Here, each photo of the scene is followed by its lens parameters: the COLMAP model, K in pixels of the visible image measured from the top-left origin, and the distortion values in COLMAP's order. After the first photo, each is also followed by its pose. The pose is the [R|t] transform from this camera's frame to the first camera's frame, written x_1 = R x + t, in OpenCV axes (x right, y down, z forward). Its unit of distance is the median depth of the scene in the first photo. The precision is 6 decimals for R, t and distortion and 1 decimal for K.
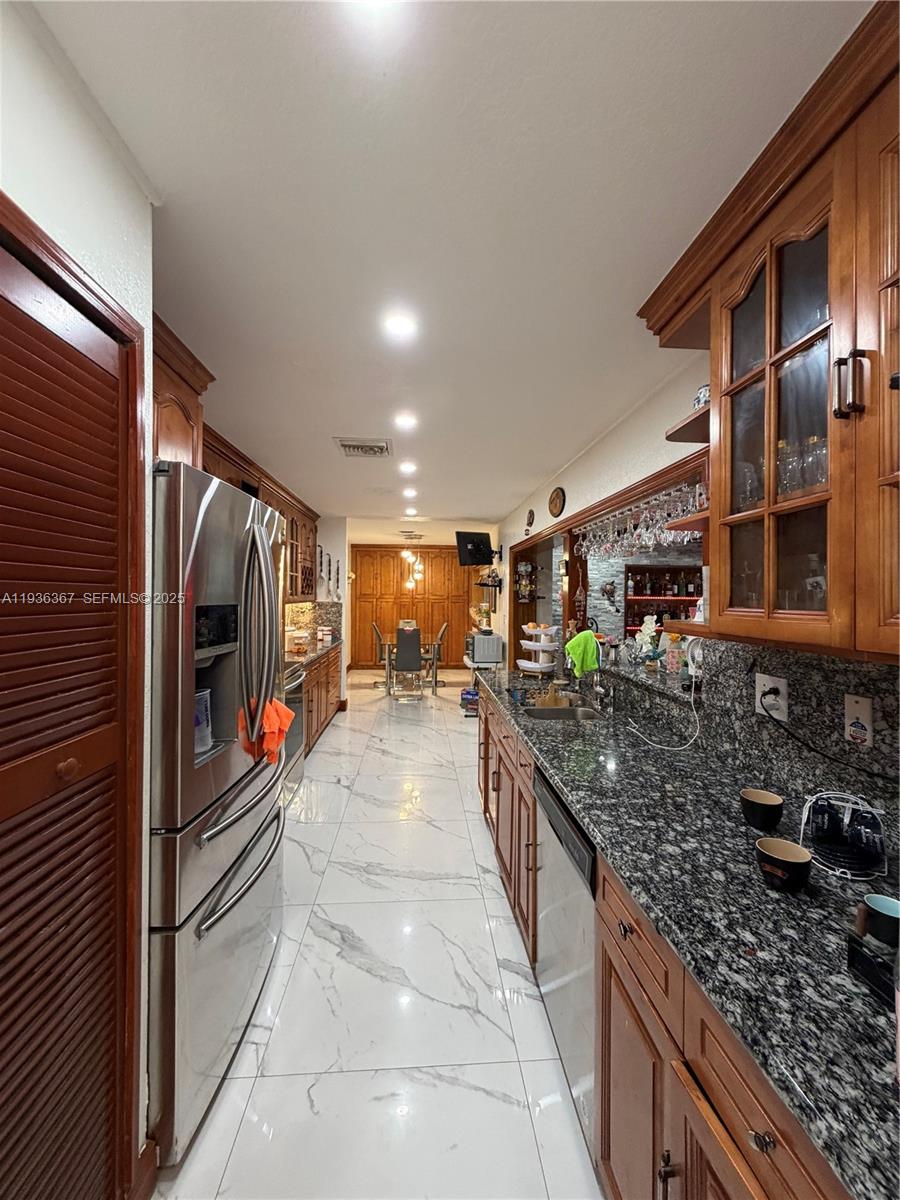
lens RADIAL K [[477.2, 0, 448.6], [0, 477.2, 593.9], [0, 0, 1]] dist [0.004080, -0.000062]
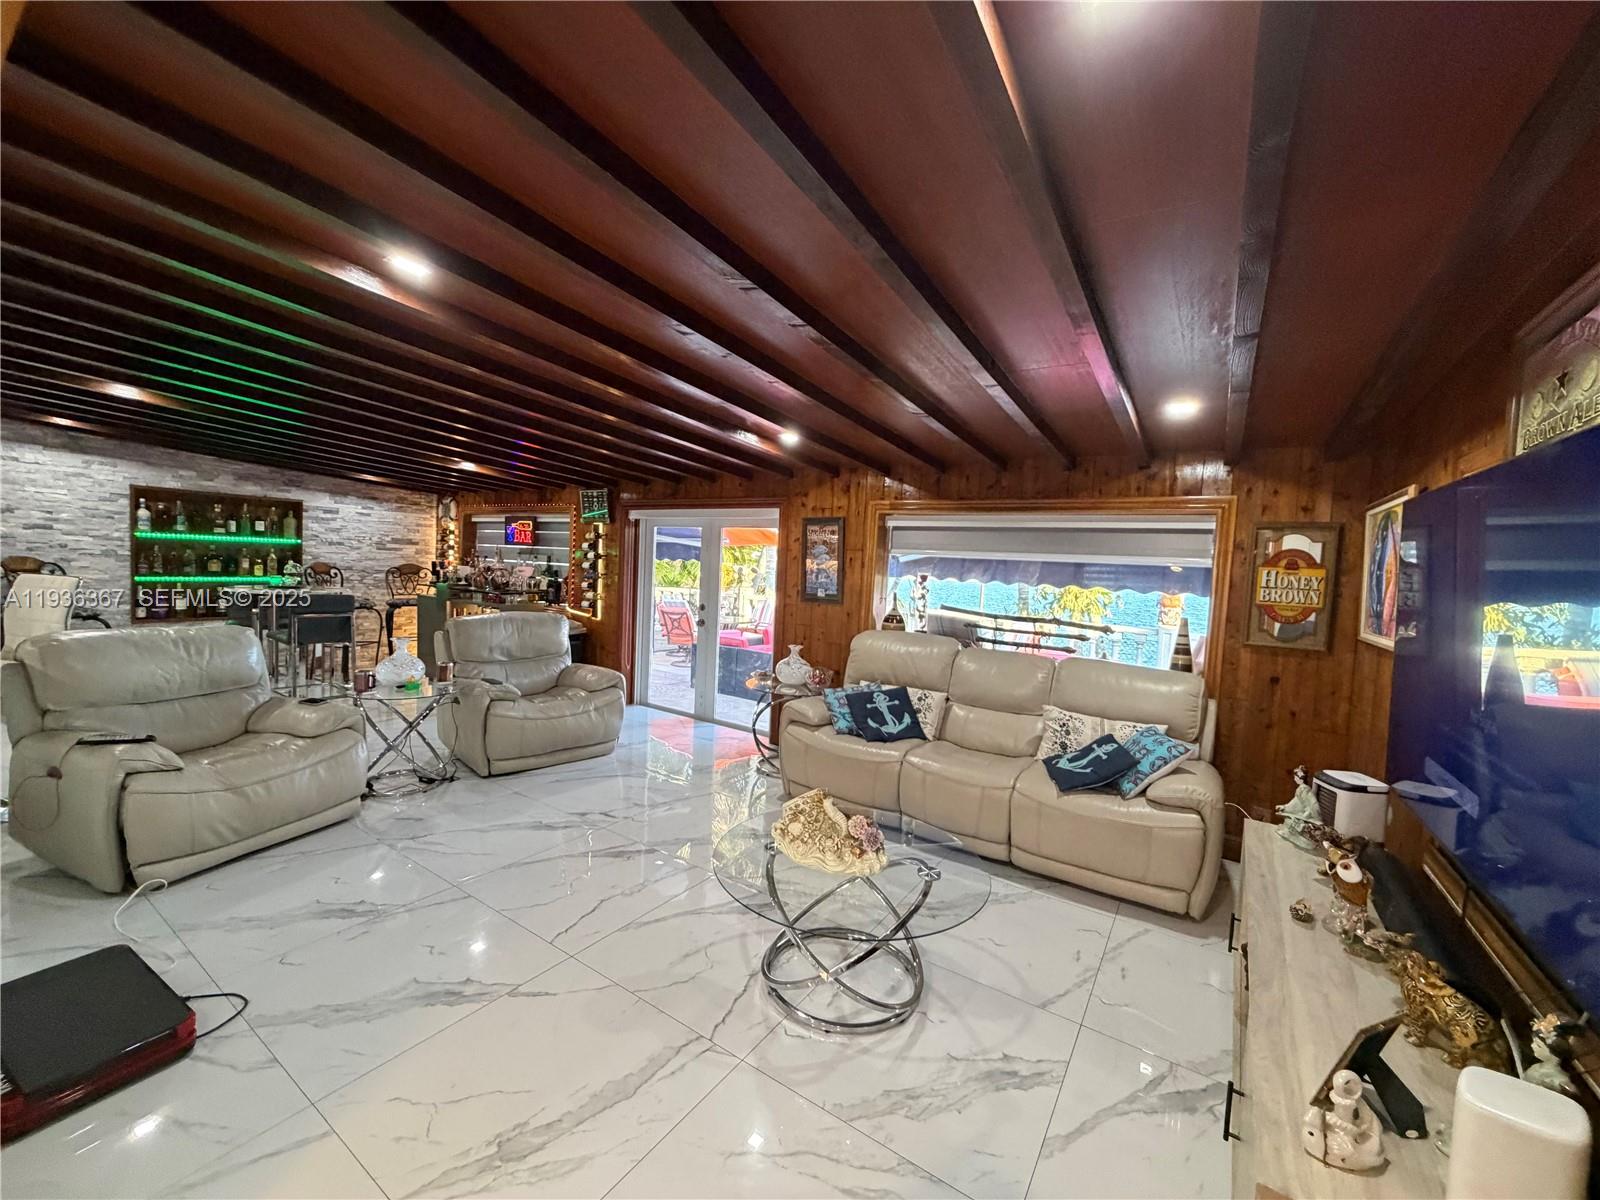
lens RADIAL K [[636.2, 0, 799.4], [0, 636.2, 605.8], [0, 0, 1]] dist [0.004080, -0.000062]
pose [[0.605688, -0.036721, 0.794855, 0.224820], [-0.044914, 0.995764, 0.080227, -0.006064], [-0.794434, -0.084292, 0.601473, -0.321915]]
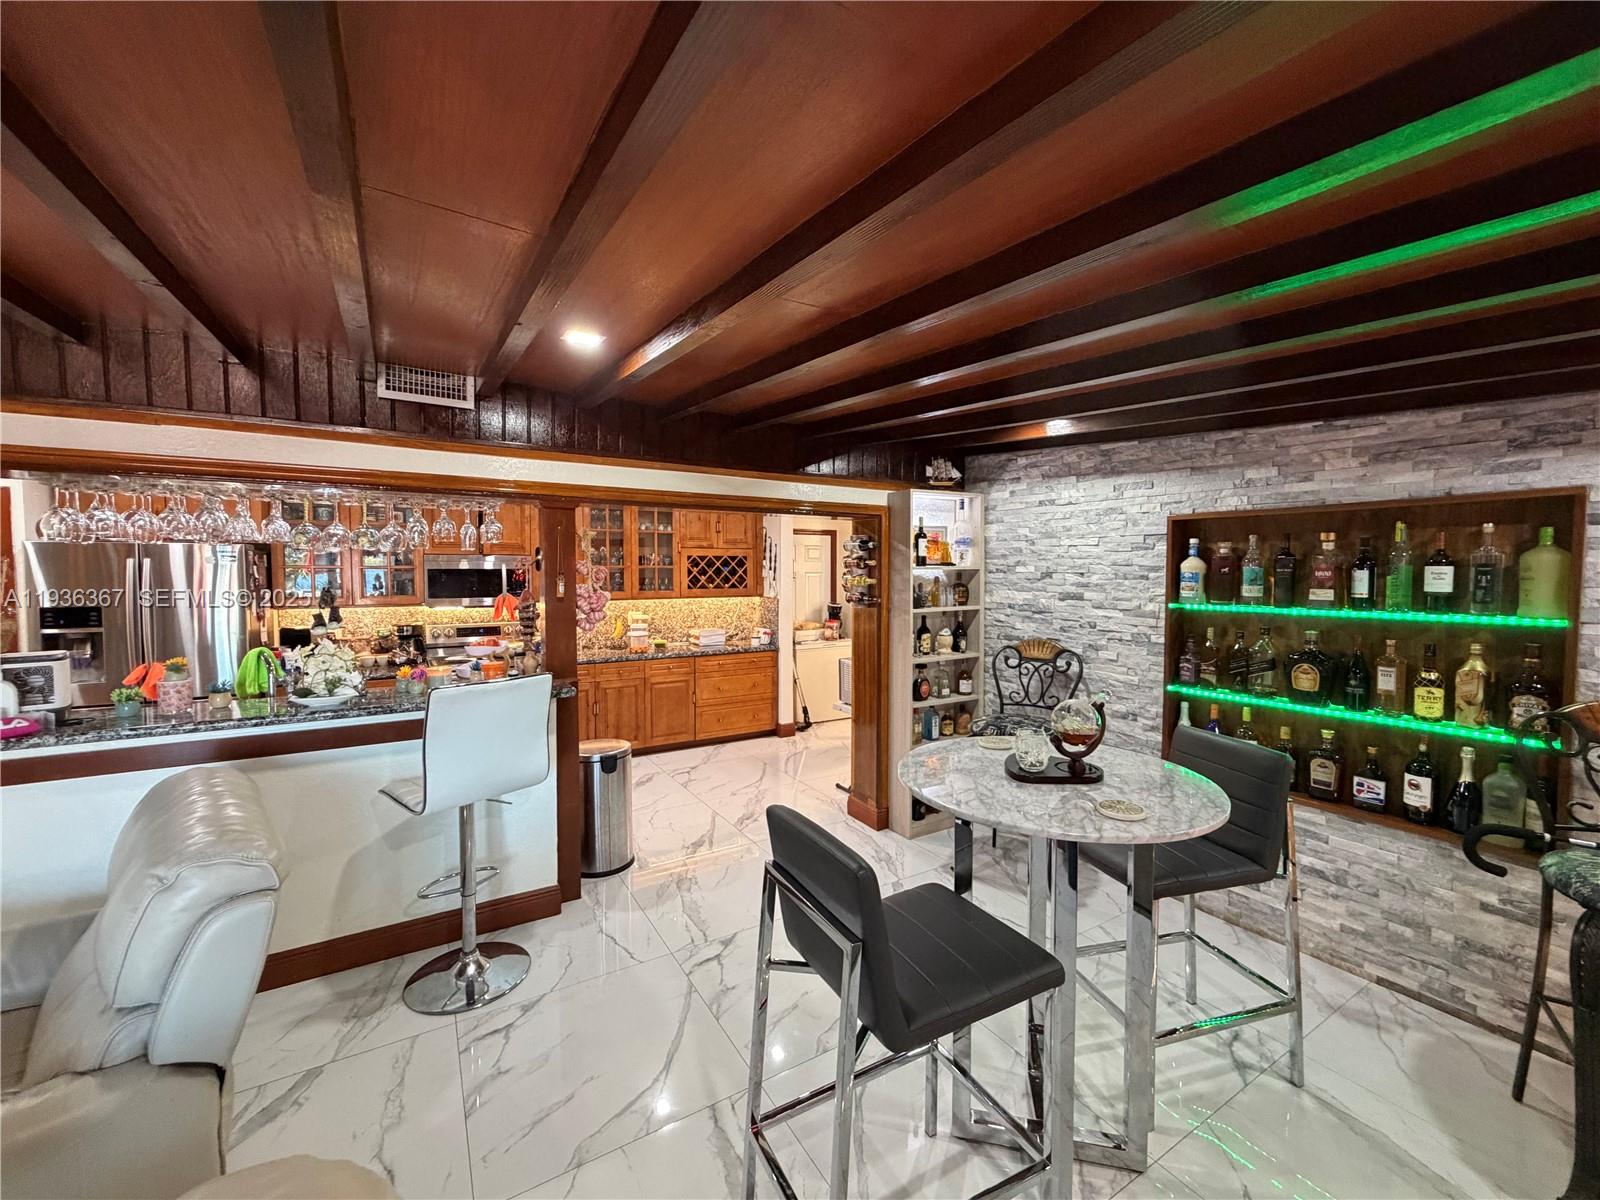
lens RADIAL K [[636.2, 0, 797.3], [0, 636.2, 598.8], [0, 0, 1]] dist [0.004080, -0.000062]
pose [[0.469590, 0.027991, -0.882441, 0.689127], [0.003409, 0.999432, 0.033516, -0.015371], [0.882878, -0.018747, 0.469228, 0.529564]]
